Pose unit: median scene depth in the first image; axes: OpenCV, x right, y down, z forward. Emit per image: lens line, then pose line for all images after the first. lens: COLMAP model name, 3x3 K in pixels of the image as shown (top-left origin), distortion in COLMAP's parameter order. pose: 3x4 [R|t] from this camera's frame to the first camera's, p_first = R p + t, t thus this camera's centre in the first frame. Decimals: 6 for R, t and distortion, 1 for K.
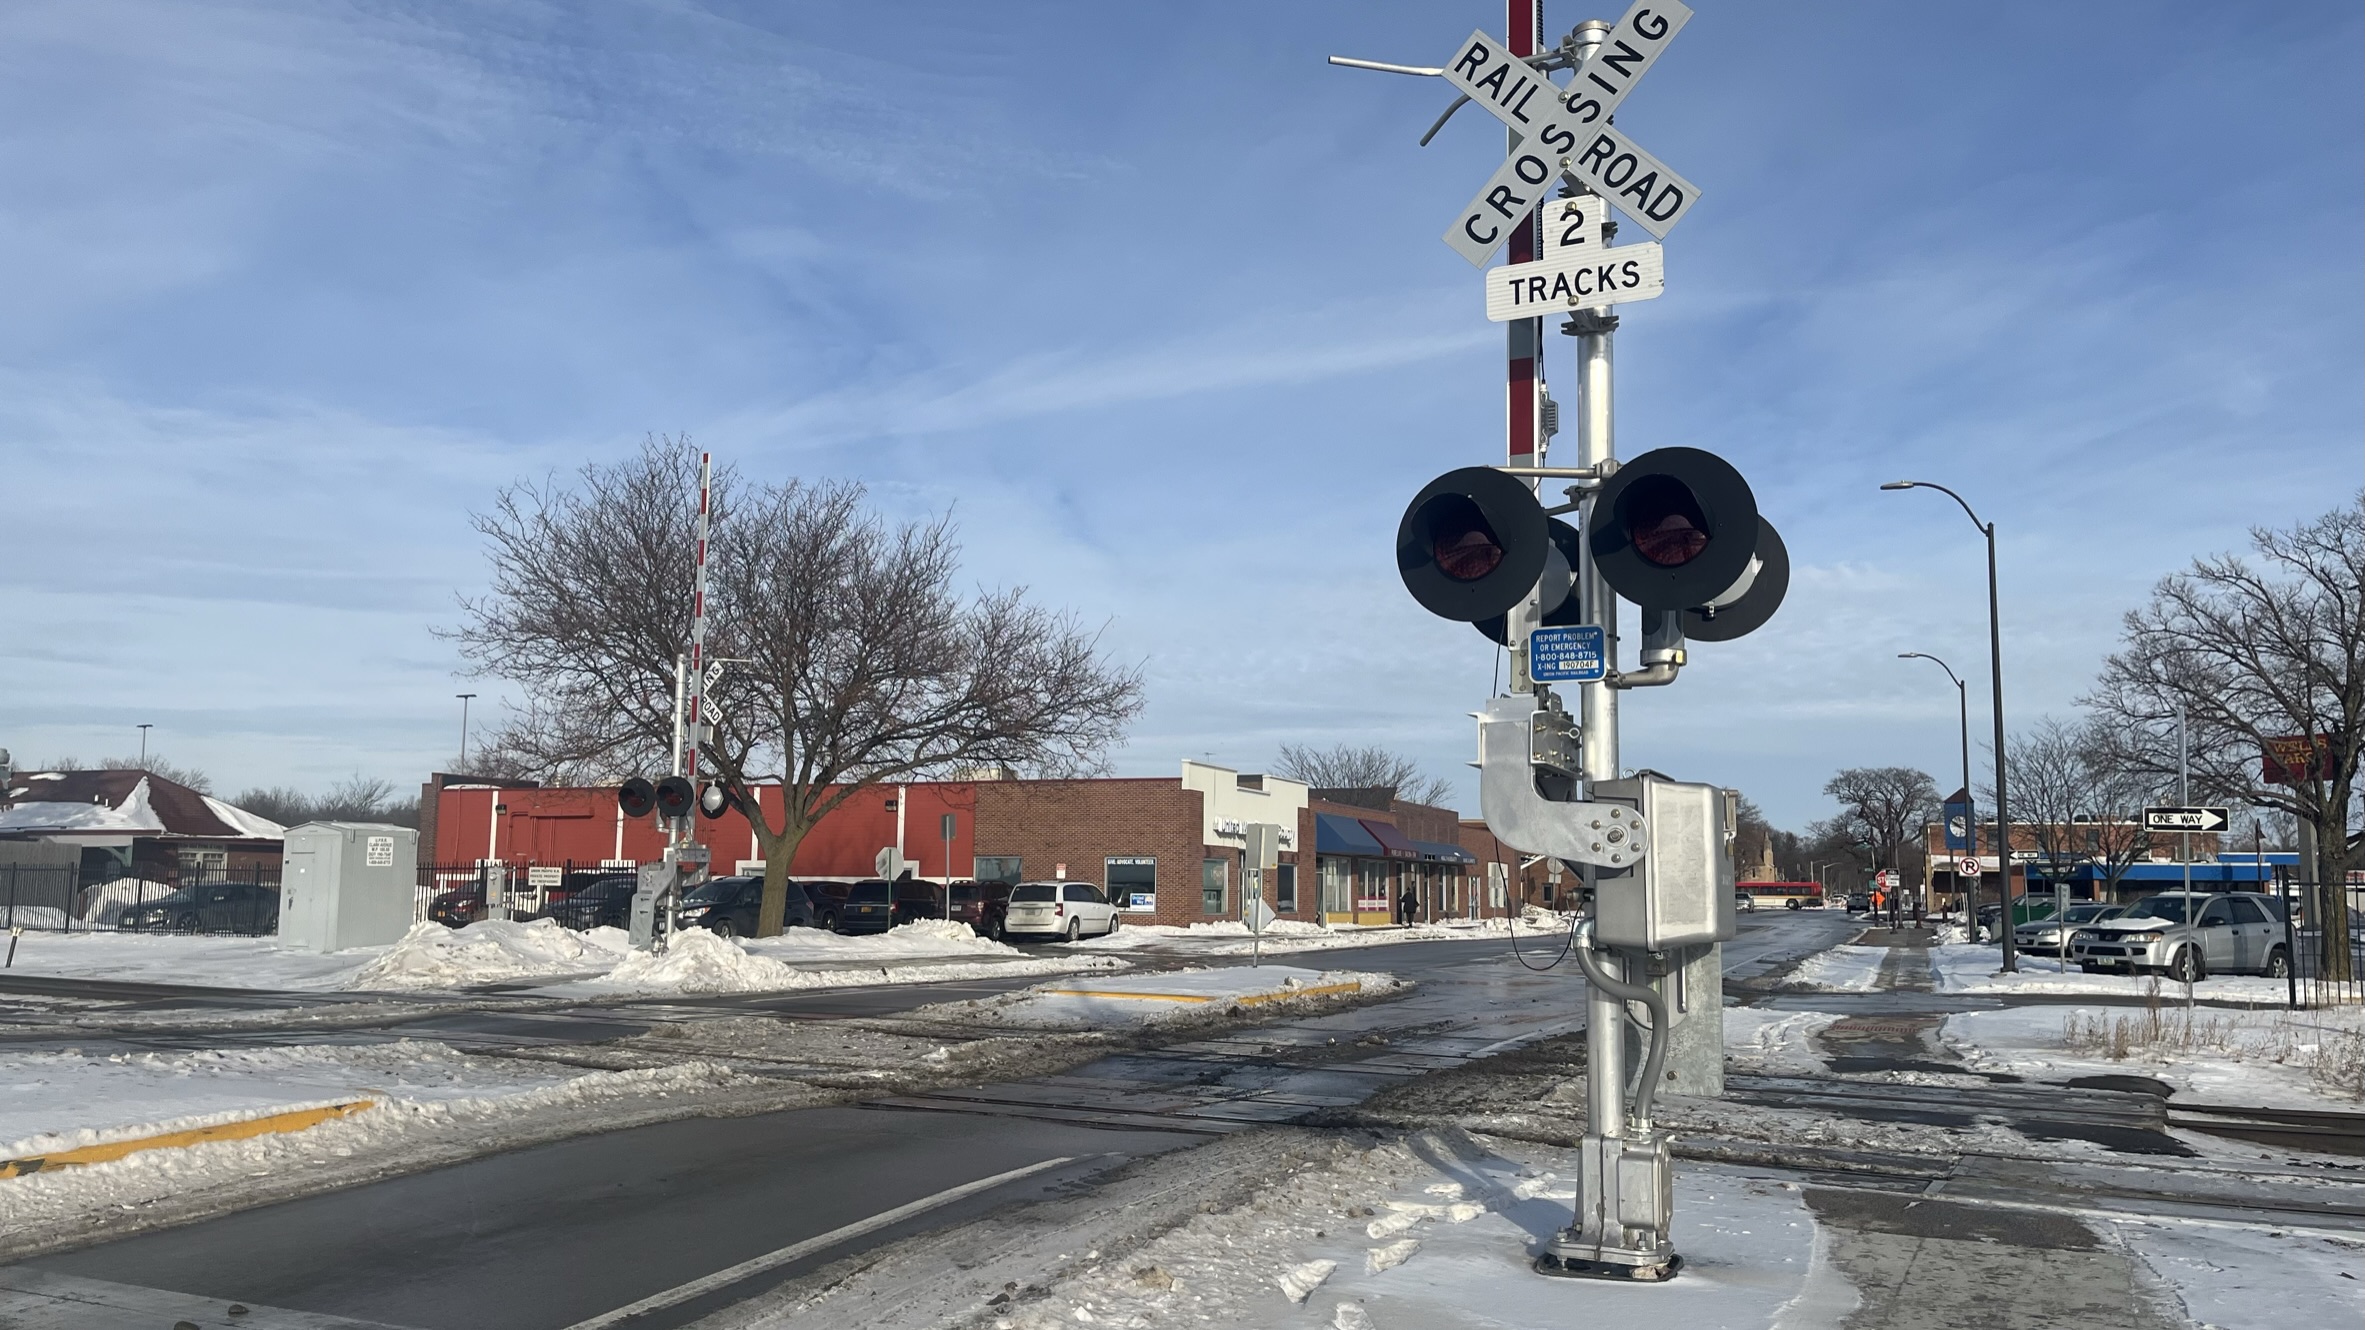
lens RADIAL K [[1800.8, 0, 1180.5], [0, 1800.8, 677.5], [0, 0, 1]] dist [0.038354, -0.046806]
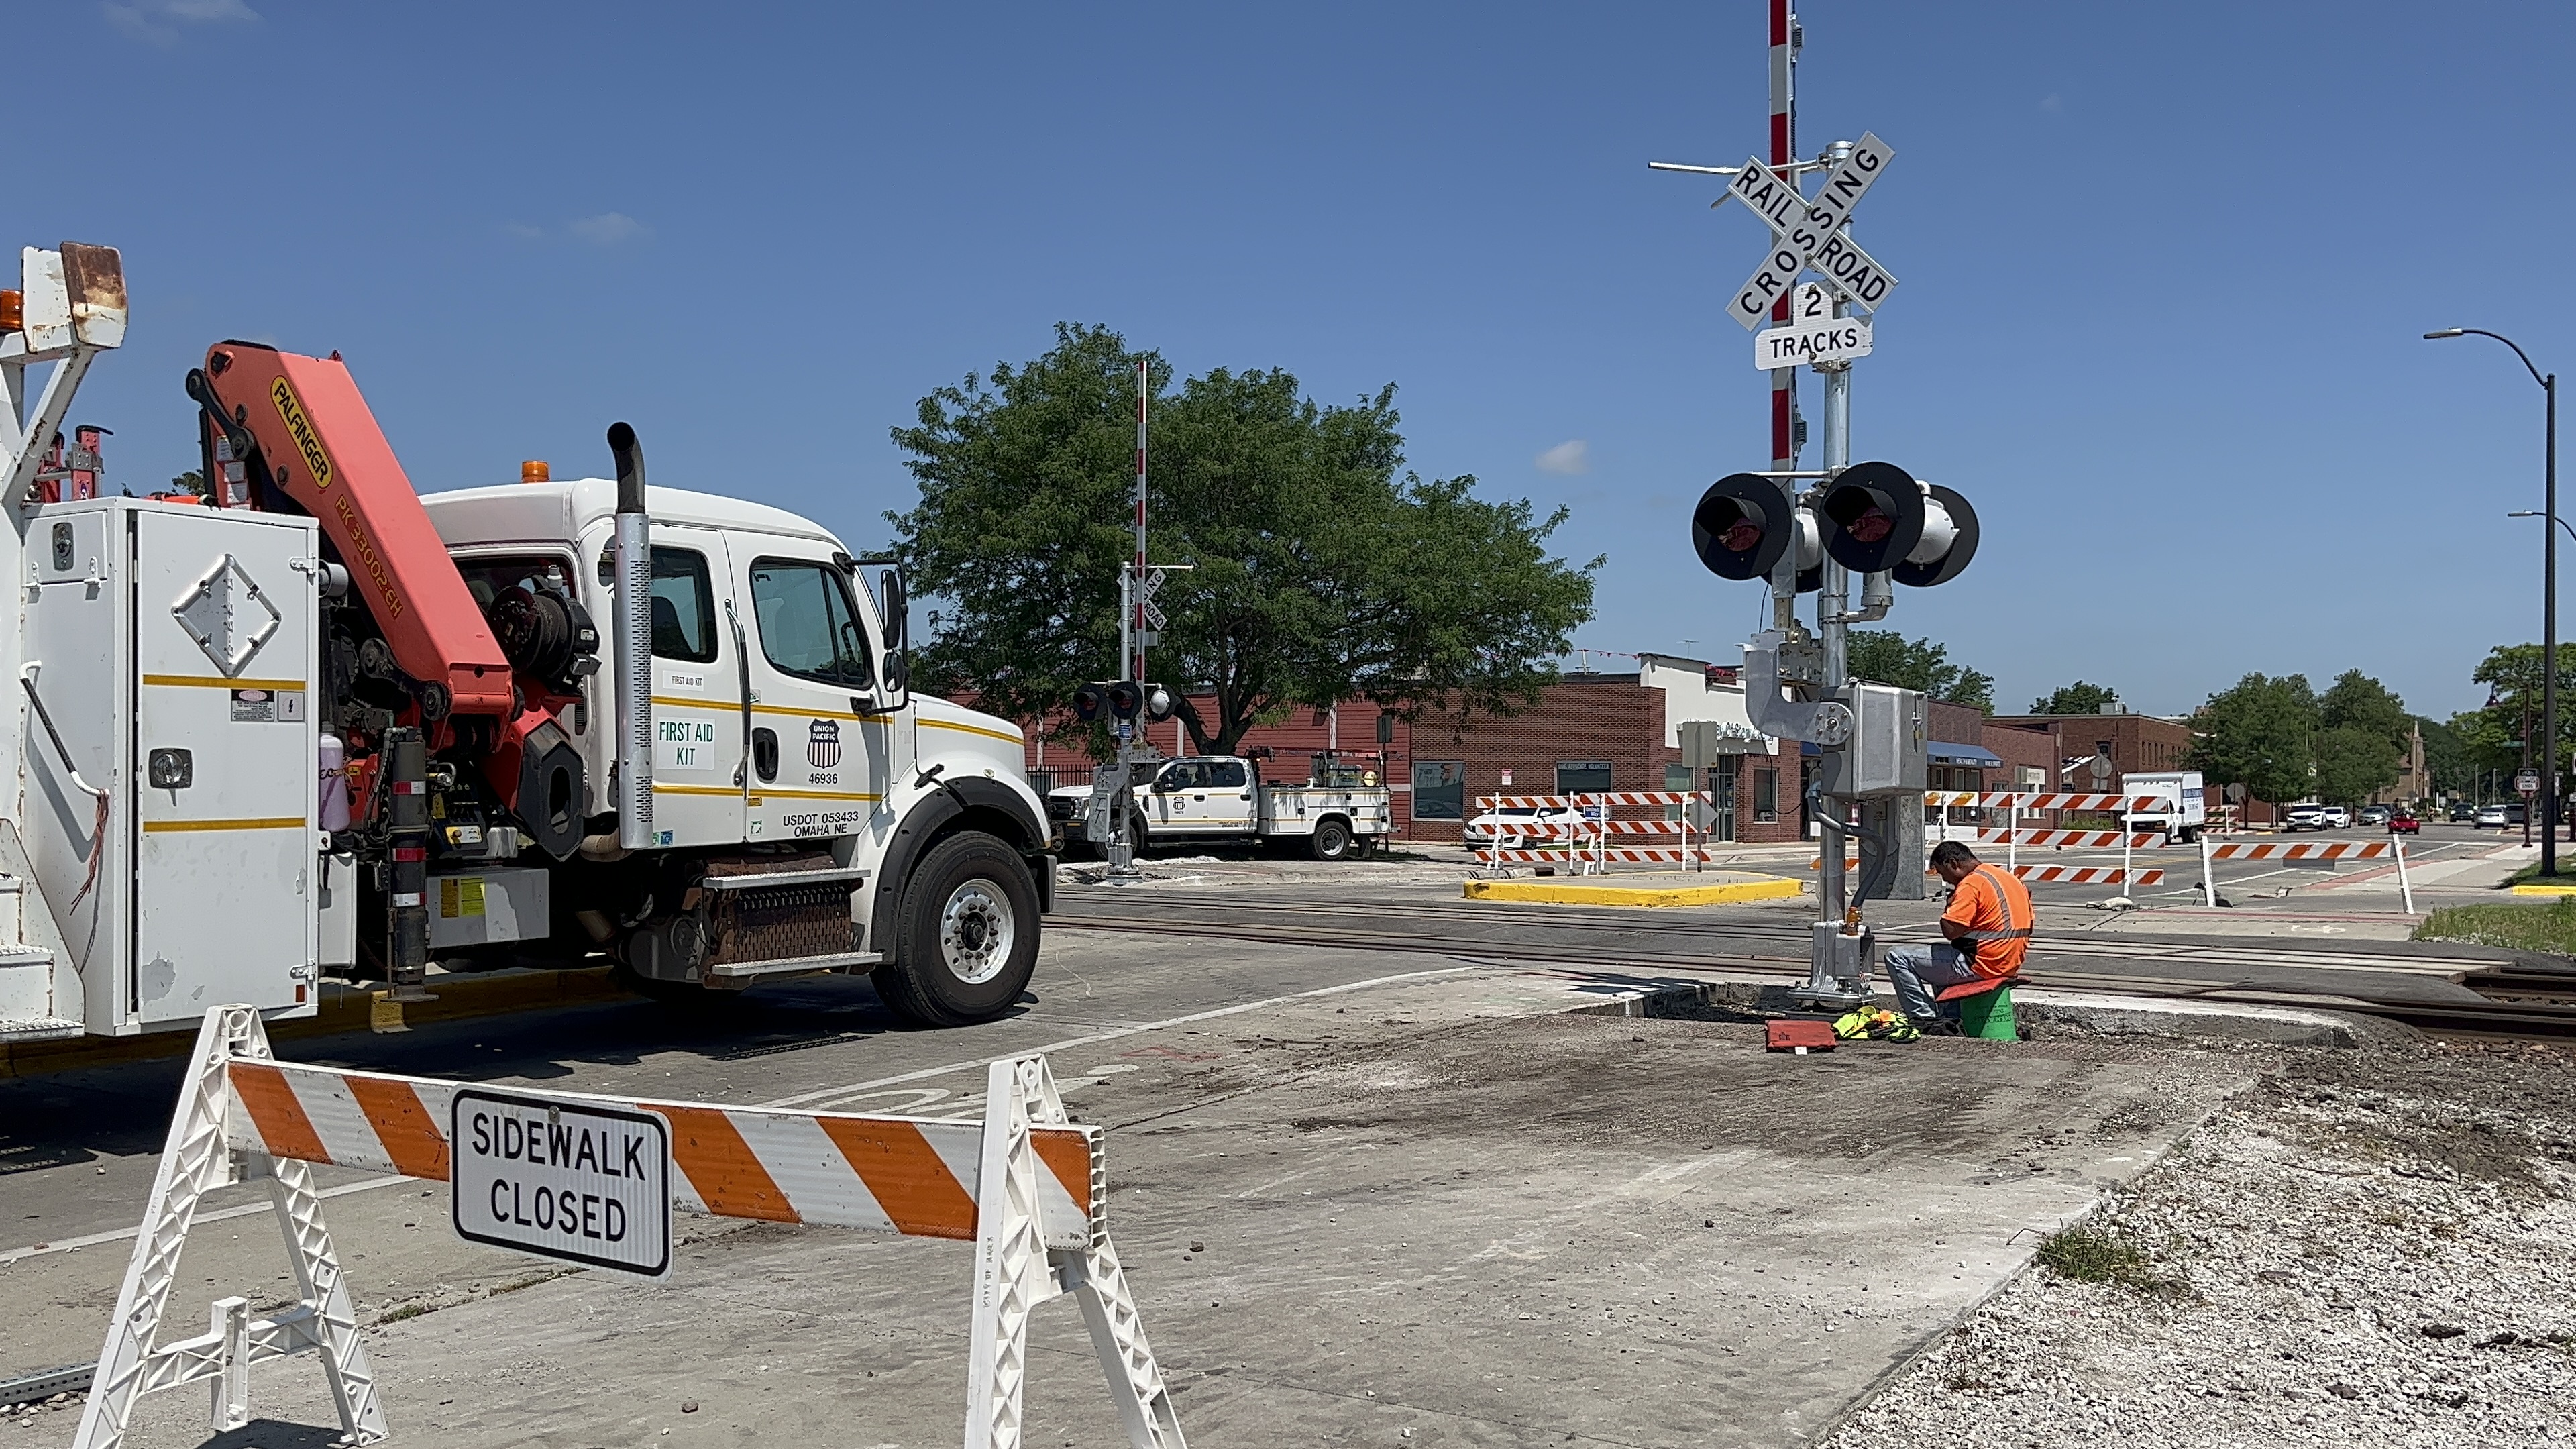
lens RADIAL K [[2219.8, 0, 1296.6], [0, 2219.8, 734.7], [0, 0, 1]] dist [0.000160, -0.000999]
pose [[0.985914, -0.008155, -0.167056, 0.102534], [0.022283, 0.996311, 0.082872, -0.062001], [0.165764, -0.085427, 0.982458, -0.819232]]
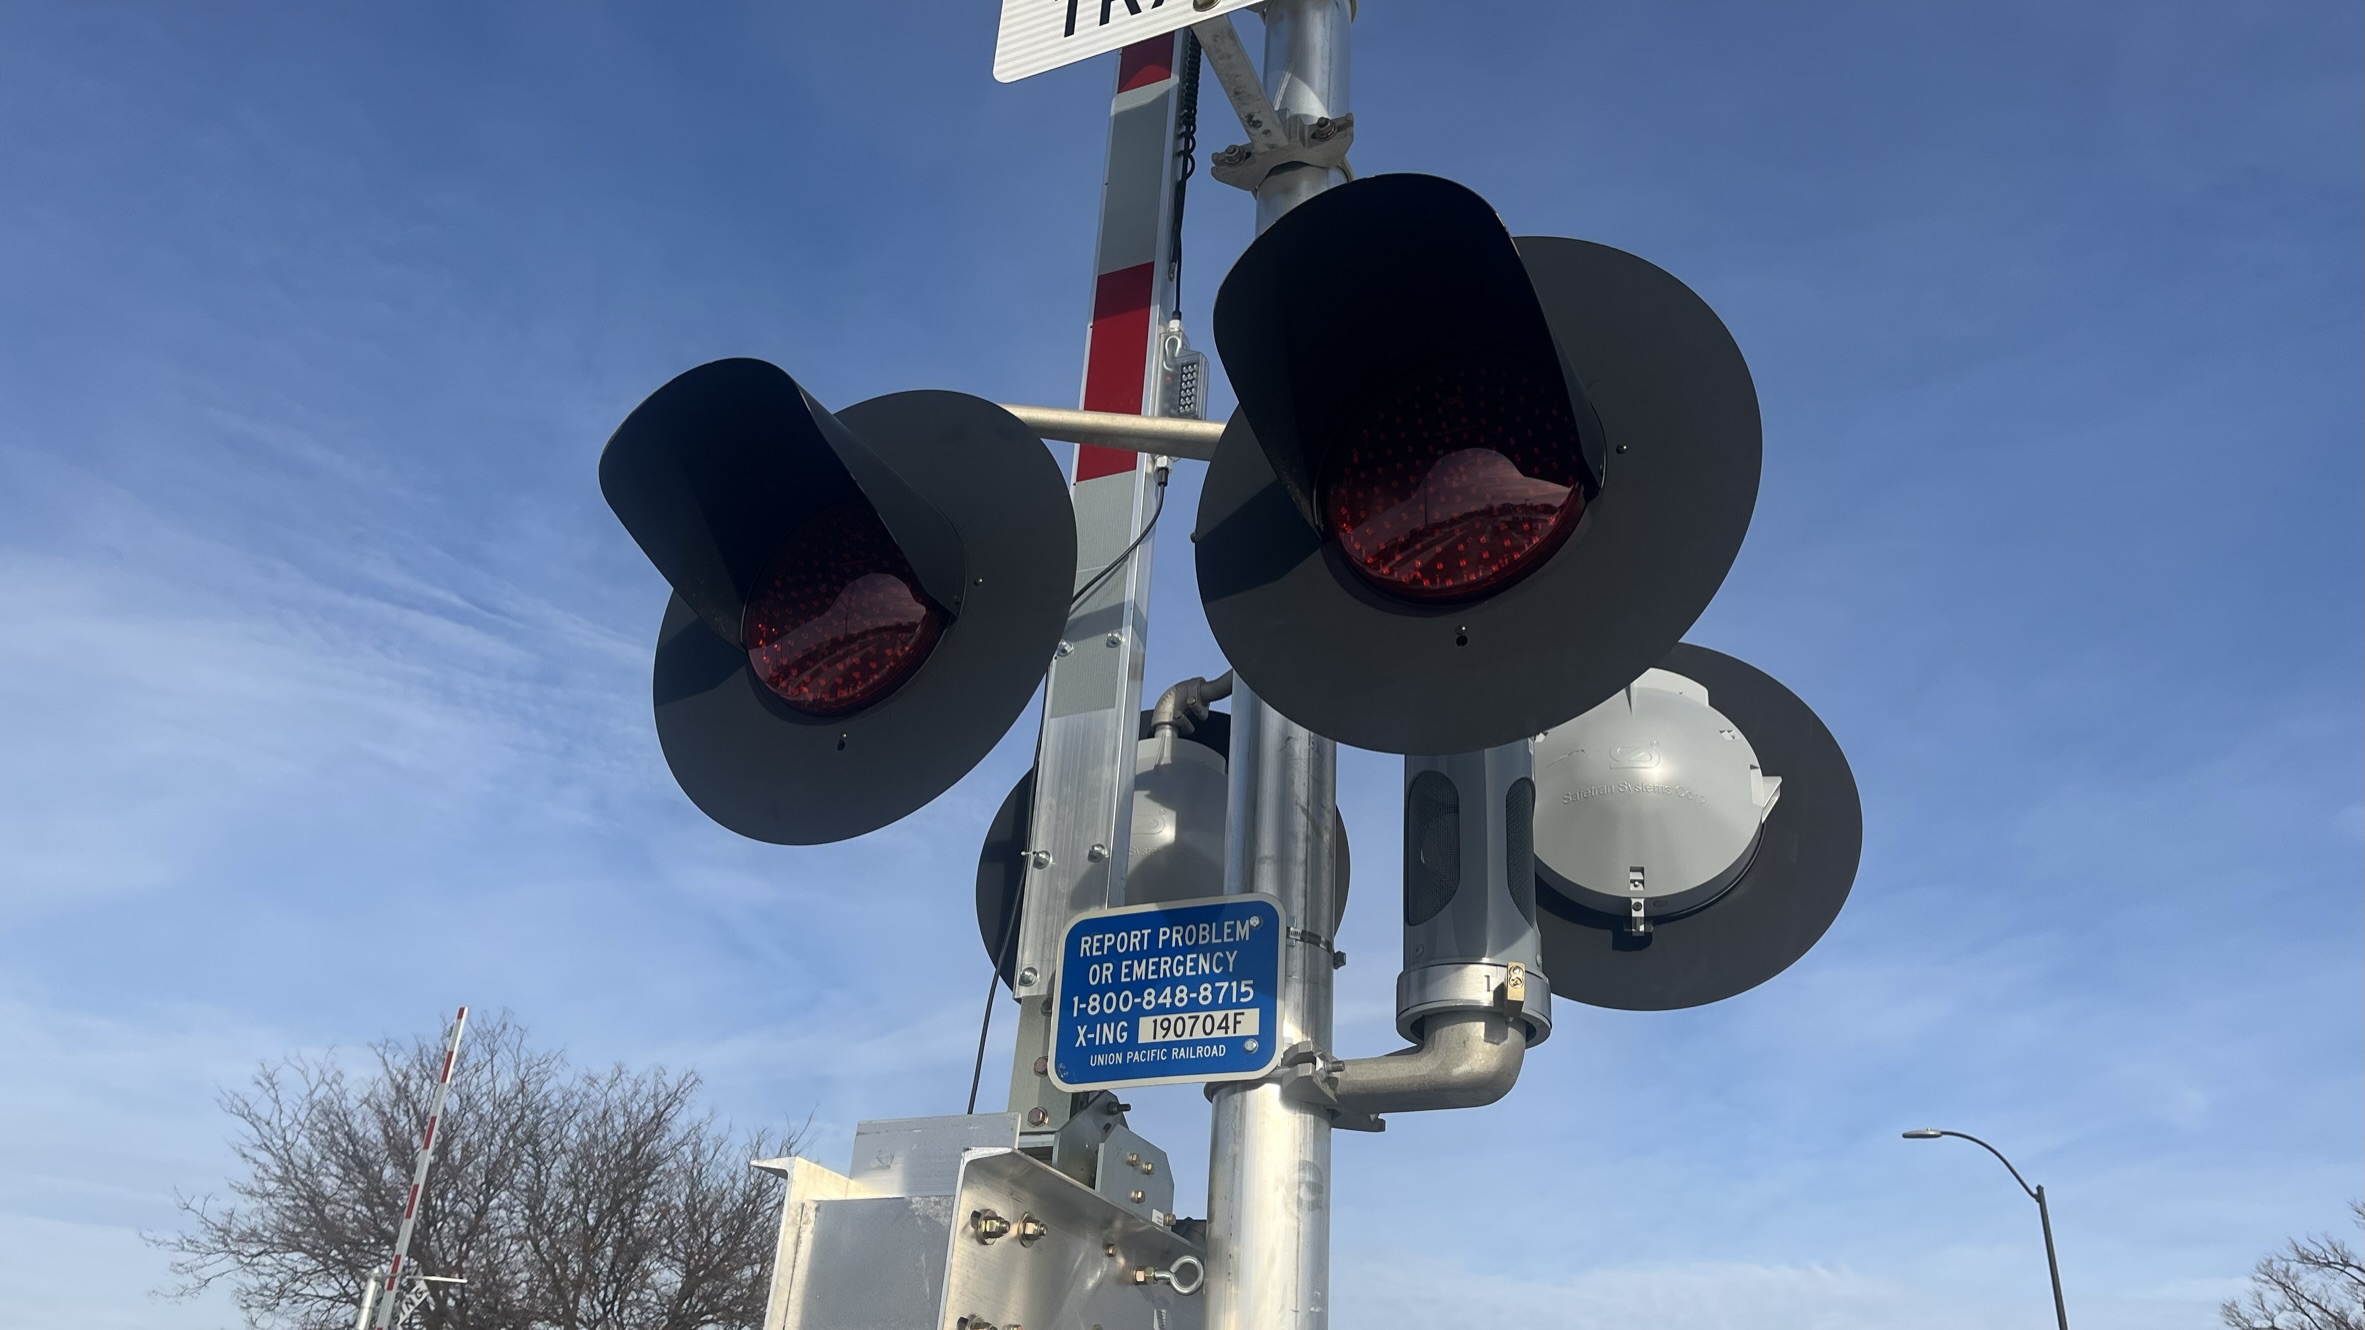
lens RADIAL K [[1800.8, 0, 1190.4], [0, 1800.8, 691.5], [0, 0, 1]] dist [0.038354, -0.046806]
pose [[0.999502, 0.030662, 0.007419, 0.214266], [-0.025982, 0.933483, -0.357680, 0.047893], [-0.017892, 0.357309, 0.933815, 0.698437]]
